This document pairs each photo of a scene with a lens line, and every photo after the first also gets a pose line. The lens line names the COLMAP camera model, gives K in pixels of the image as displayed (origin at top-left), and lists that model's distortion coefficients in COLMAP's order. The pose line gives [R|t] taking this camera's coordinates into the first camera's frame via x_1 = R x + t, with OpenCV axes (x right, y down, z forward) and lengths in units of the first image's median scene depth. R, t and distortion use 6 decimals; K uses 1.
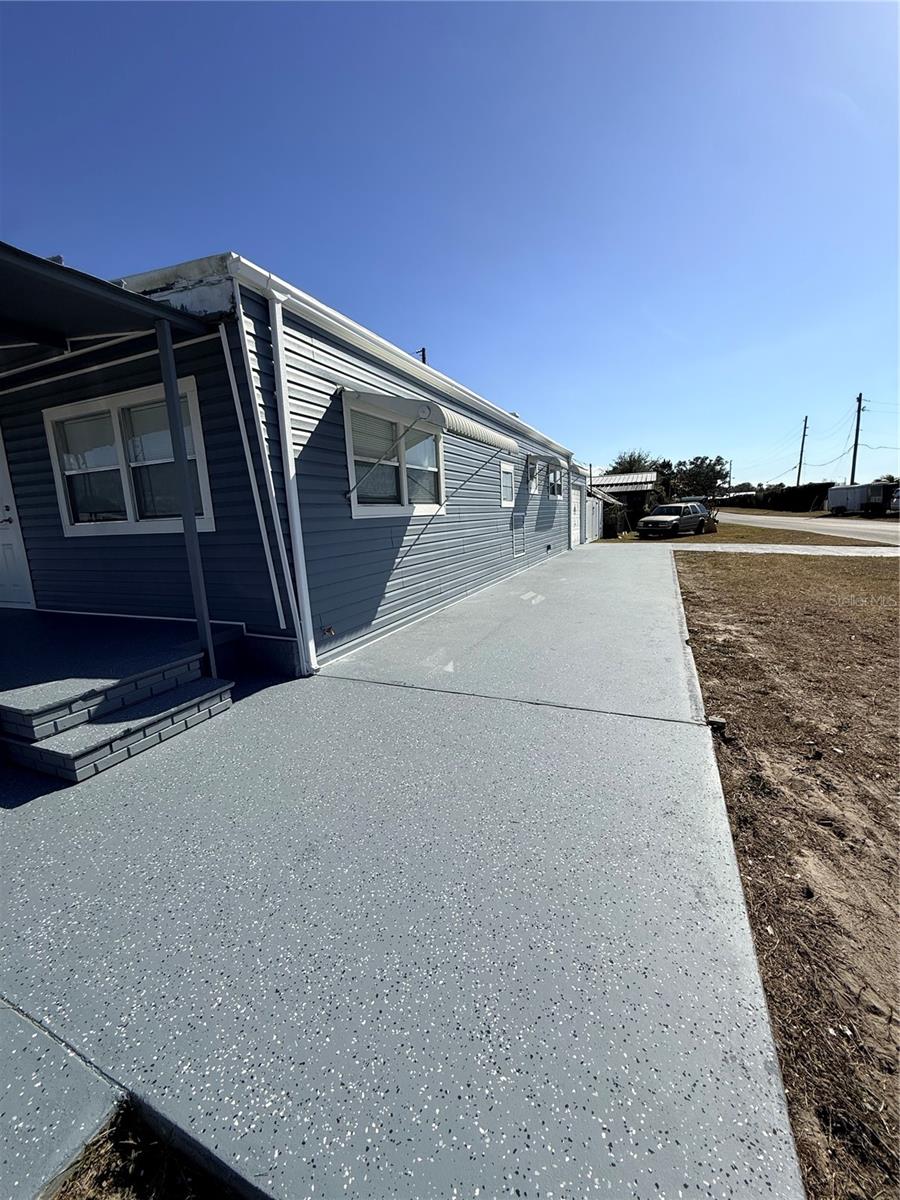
lens RADIAL K [[477.4, 0, 456.7], [0, 477.4, 599.2], [0, 0, 1]] dist [0.000357, 0.000198]
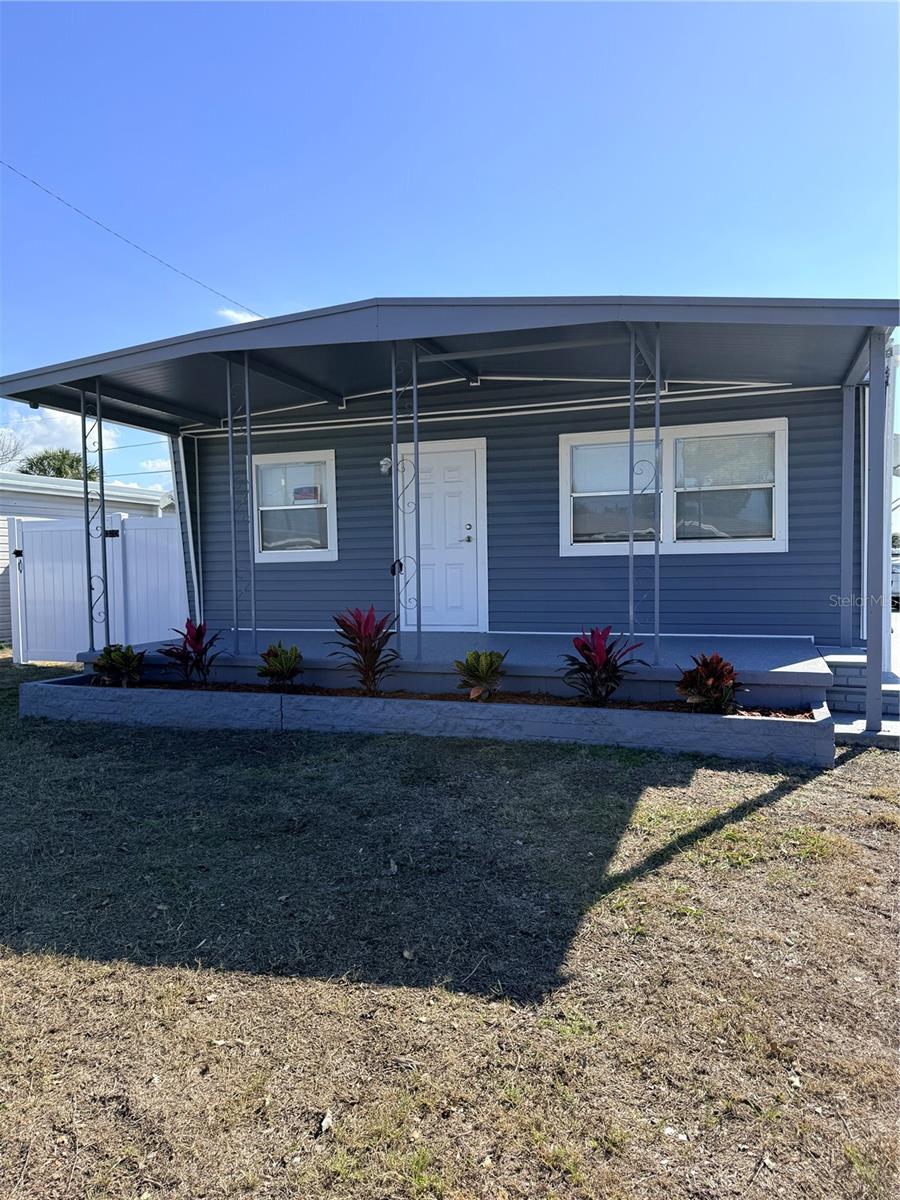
lens RADIAL K [[847.6, 0, 453.1], [0, 847.6, 599.6], [0, 0, 1]] dist [0.064532, -0.084321]
pose [[0.997357, 0.030716, 0.065844, -1.200903], [-0.021102, 0.989638, -0.142025, 0.224604], [-0.069524, 0.140261, 0.987671, -0.753949]]
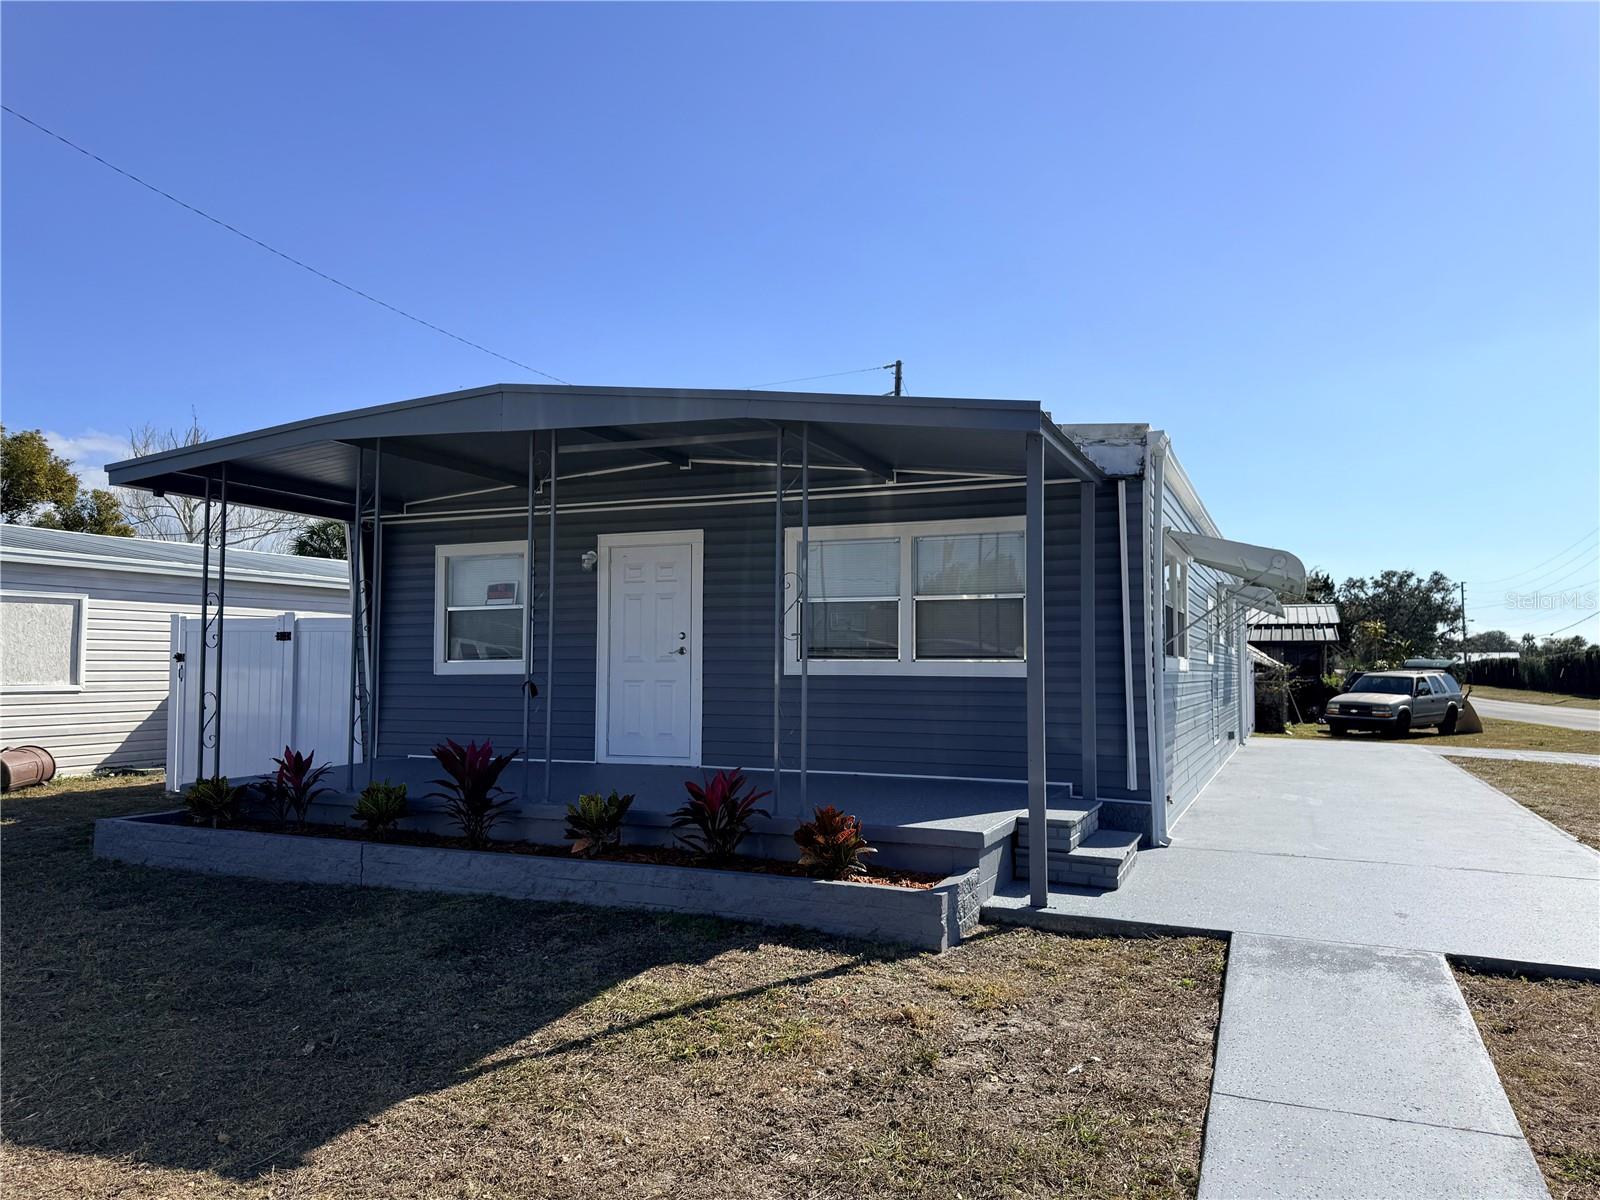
lens RADIAL K [[1130.1, 0, 805.2], [0, 1130.1, 590.7], [0, 0, 1]] dist [0.064532, -0.084321]
pose [[0.998726, 0.049794, -0.008160, -0.804238], [-0.050290, 0.969081, -0.241564, 0.201213], [-0.004121, 0.241667, 0.970351, -0.937078]]
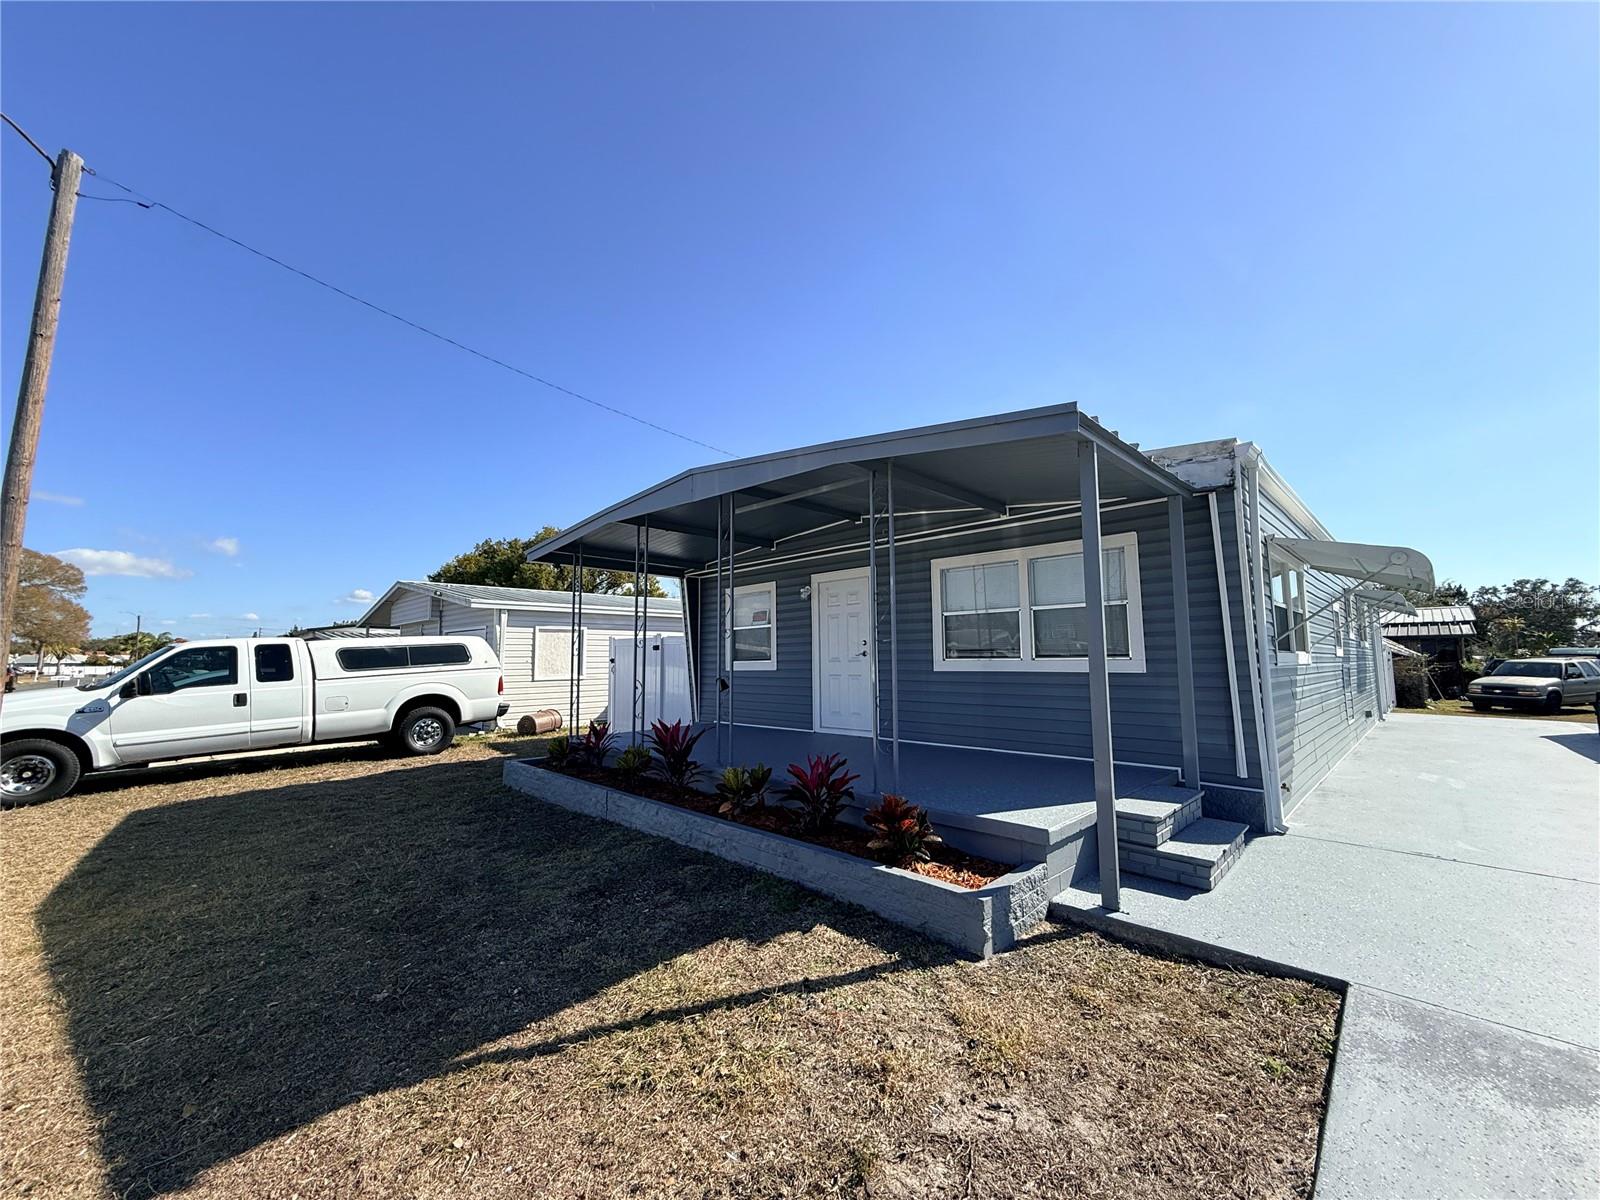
lens RADIAL K [[636.5, 0, 795.6], [0, 636.5, 594.1], [0, 0, 1]] dist [0.000357, 0.000198]
pose [[0.926163, -0.000353, -0.377122, -0.588324], [-0.100788, 0.963393, -0.248425, 0.094593], [0.363405, 0.268091, 0.892224, -0.458162]]
